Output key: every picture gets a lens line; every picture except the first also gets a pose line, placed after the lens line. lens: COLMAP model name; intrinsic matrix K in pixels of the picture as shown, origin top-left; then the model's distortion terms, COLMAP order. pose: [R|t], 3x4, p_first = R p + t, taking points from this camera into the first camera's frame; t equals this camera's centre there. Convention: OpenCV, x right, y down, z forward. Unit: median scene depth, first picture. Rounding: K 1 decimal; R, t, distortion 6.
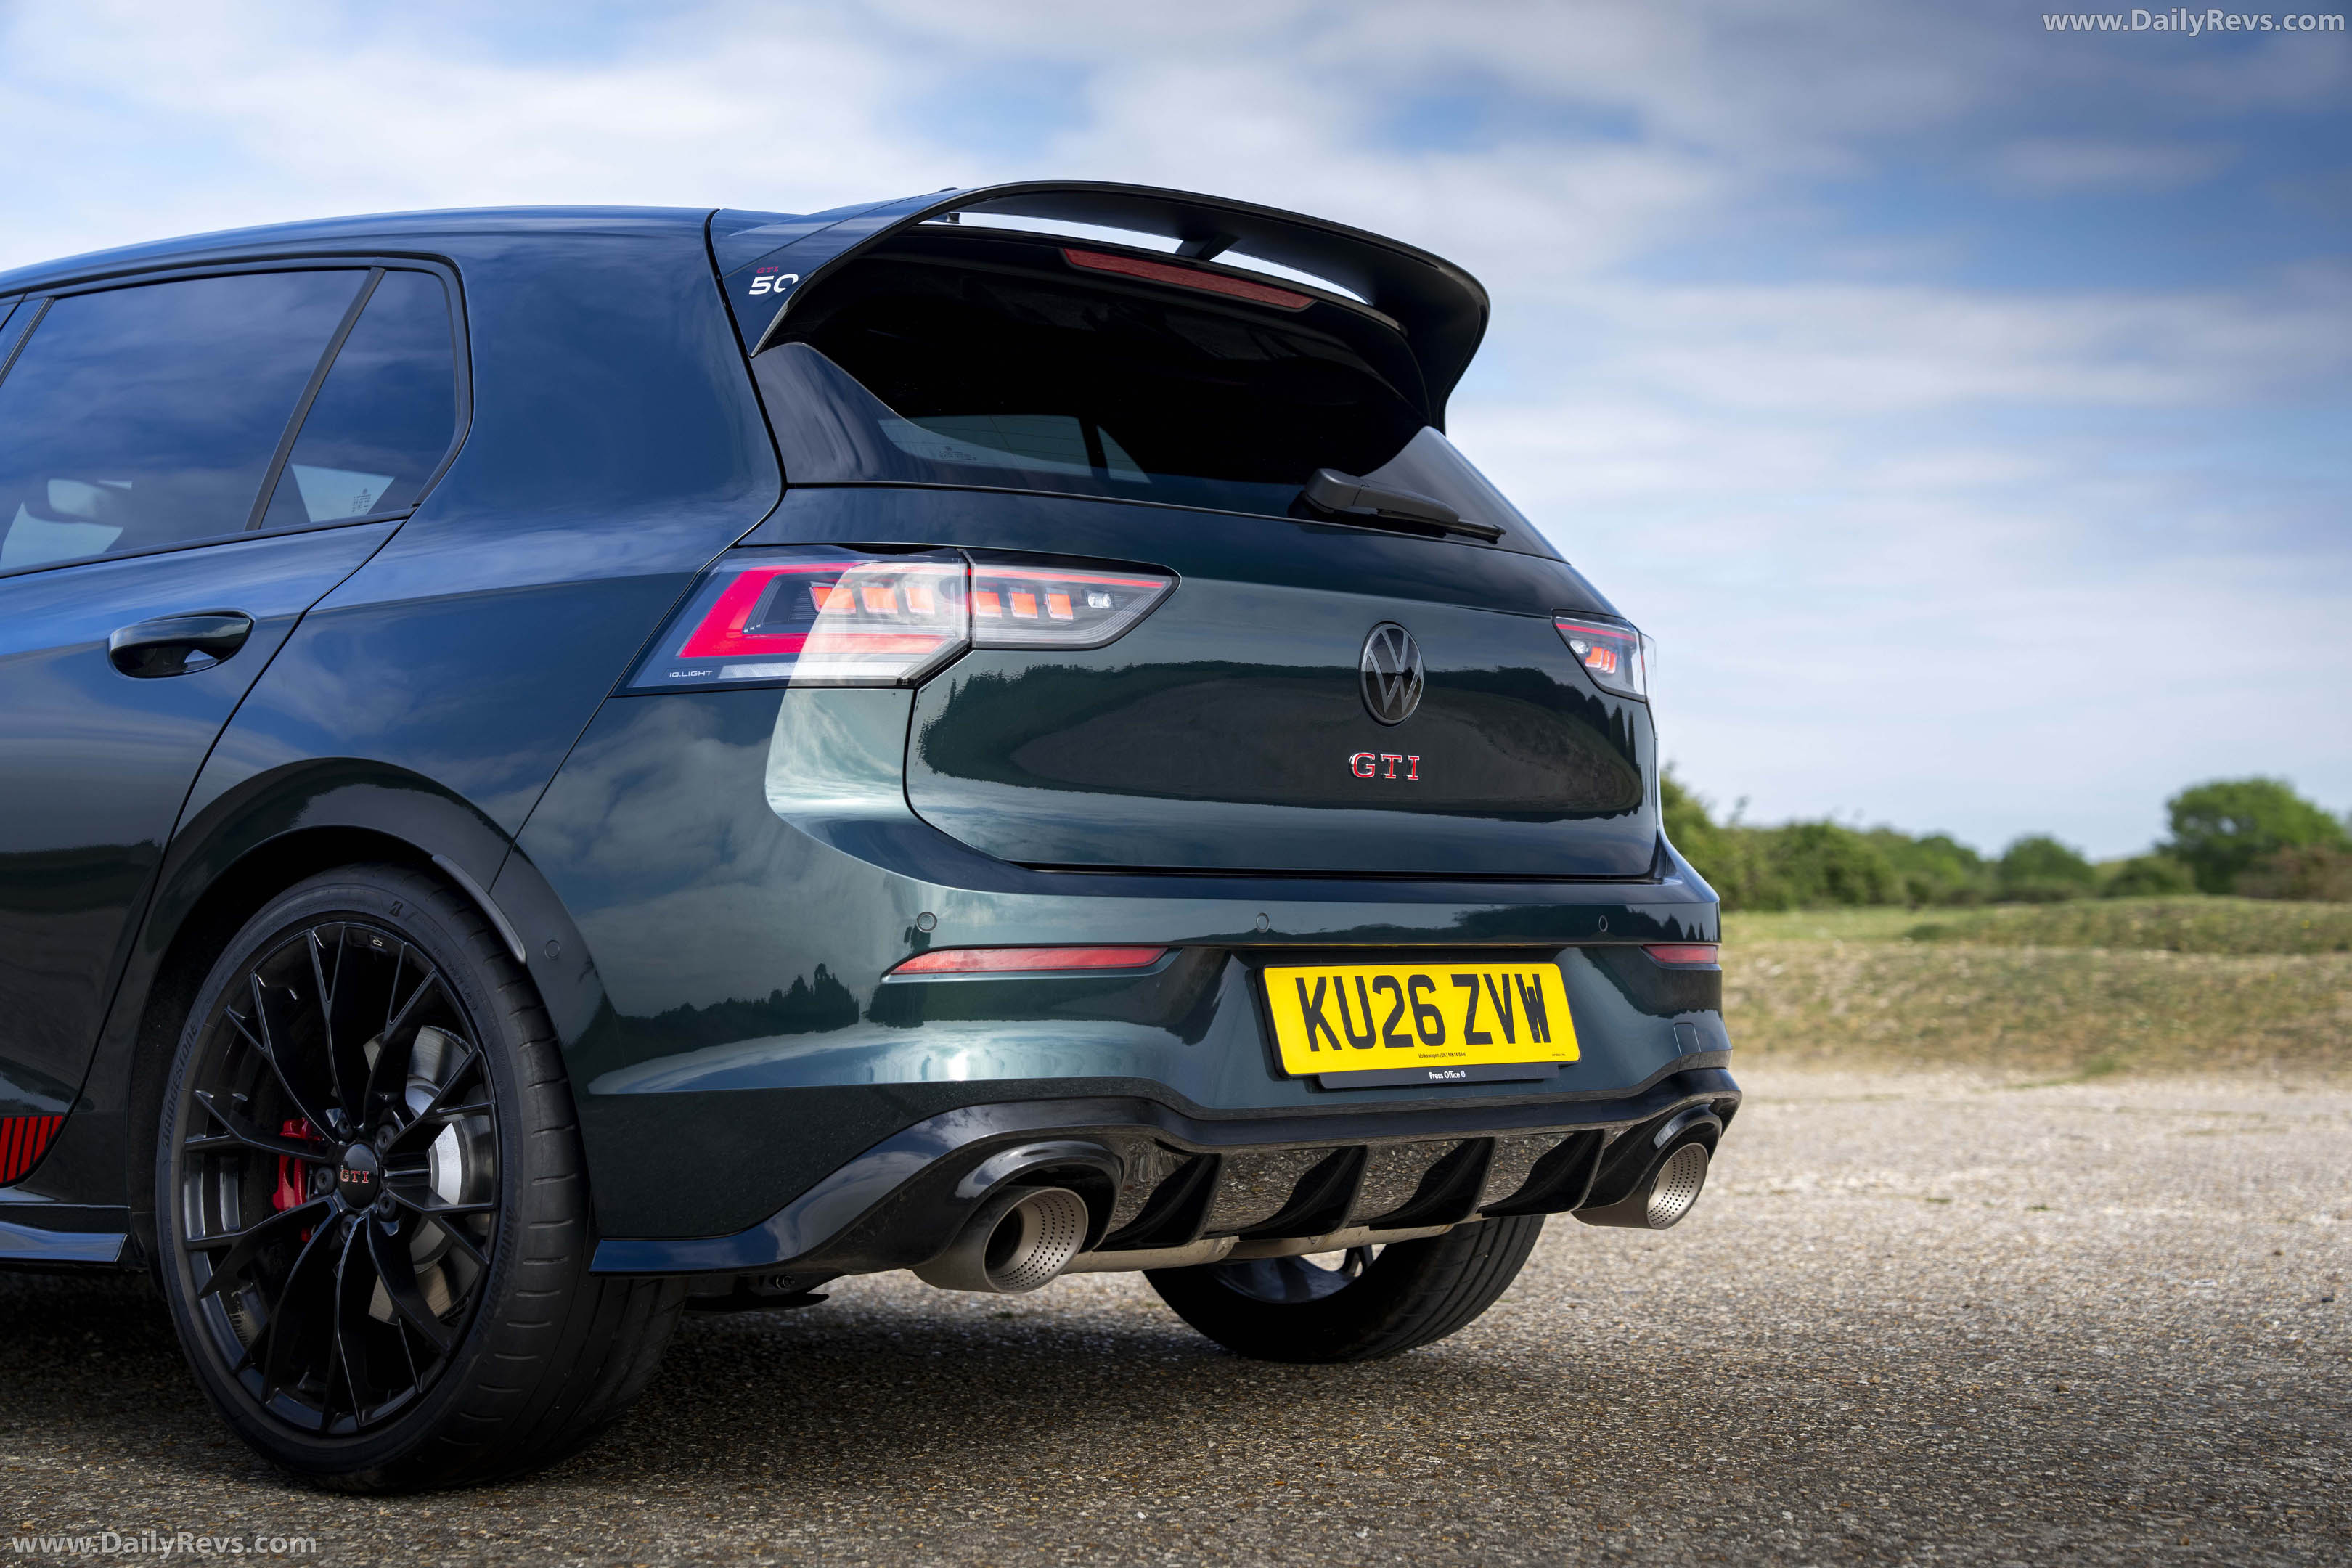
lens RADIAL K [[3830.9, 0, 1203.0], [0, 3830.9, 832.7], [0, 0, 1]] dist [0.229909, 0.000000]
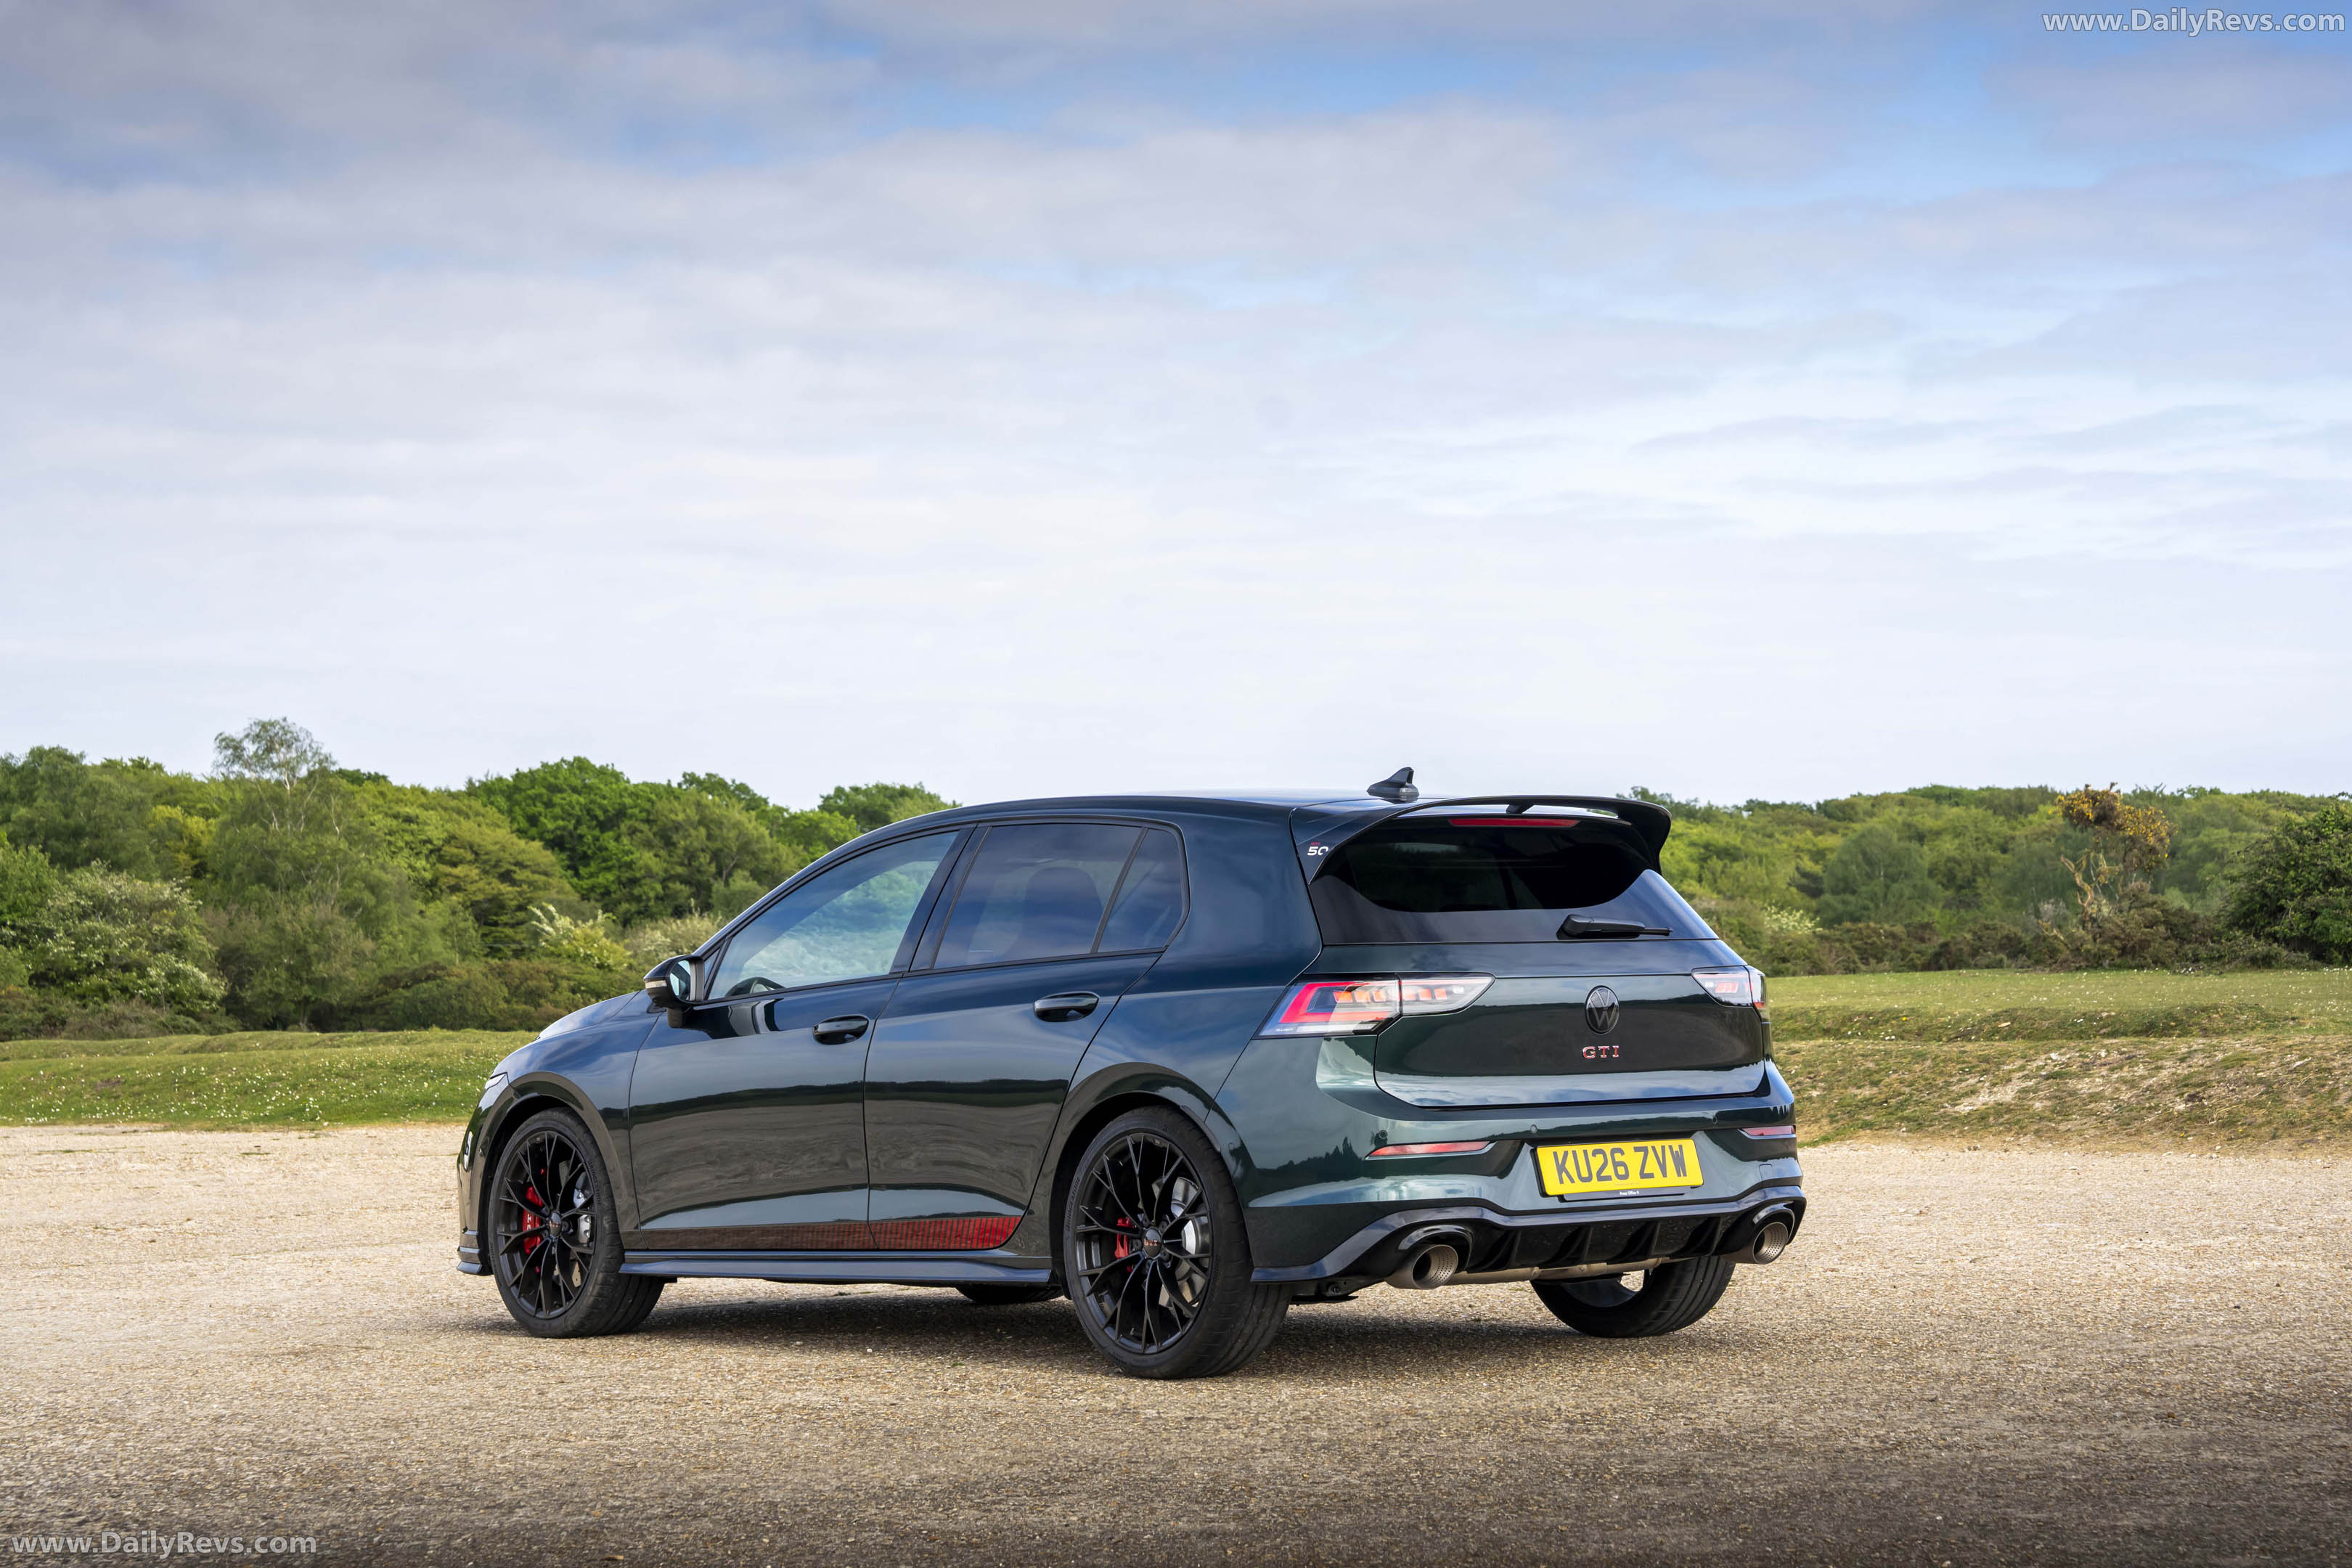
lens RADIAL K [[4386.4, 0, 1171.6], [0, 4386.4, 788.9], [0, 0, 1]] dist [0.013806, 0.000000]
pose [[0.984352, -0.030608, -0.173537, 0.254618], [0.027119, 0.999380, -0.022444, -0.122284], [0.174116, 0.017387, 0.984572, -1.568776]]
